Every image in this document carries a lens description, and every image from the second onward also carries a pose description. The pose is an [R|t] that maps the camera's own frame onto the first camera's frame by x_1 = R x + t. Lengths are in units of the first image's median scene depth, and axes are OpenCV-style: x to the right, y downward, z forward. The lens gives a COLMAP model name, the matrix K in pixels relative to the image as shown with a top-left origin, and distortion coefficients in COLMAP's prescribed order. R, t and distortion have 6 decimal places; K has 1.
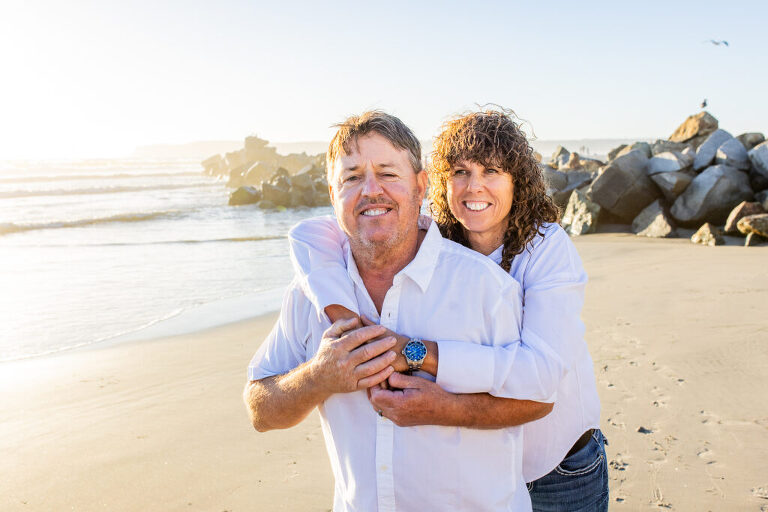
lens RADIAL K [[731.7, 0, 384.0], [0, 731.7, 256.0], [0, 0, 1]] dist [-0.002245, -0.010646]
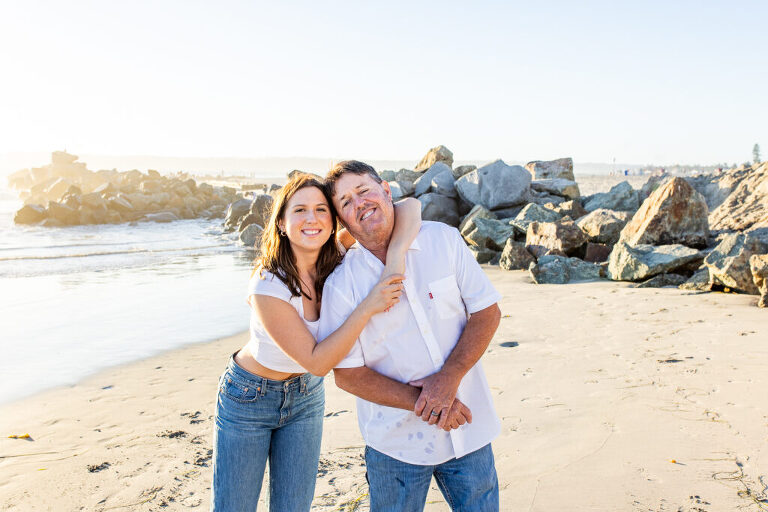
lens RADIAL K [[731.7, 0, 384.0], [0, 731.7, 256.0], [0, 0, 1]] dist [-0.002245, -0.010646]
pose [[0.976101, -0.004143, 0.217276, 0.116745], [0.009319, 0.999697, -0.022804, 0.004226], [-0.217115, 0.024284, 0.975844, -0.133868]]
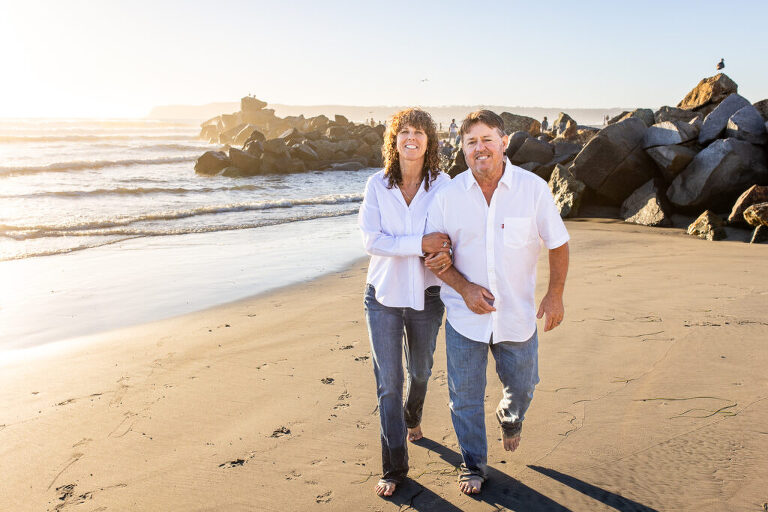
lens RADIAL K [[751.2, 0, 384.0], [0, 751.2, 256.0], [0, 0, 1]] dist [0.003657, -0.003438]
pose [[0.999403, 0.024419, -0.024458, 0.091996], [-0.023381, 0.998850, 0.041855, -0.017922], [0.025452, -0.041258, 0.998824, 0.138128]]
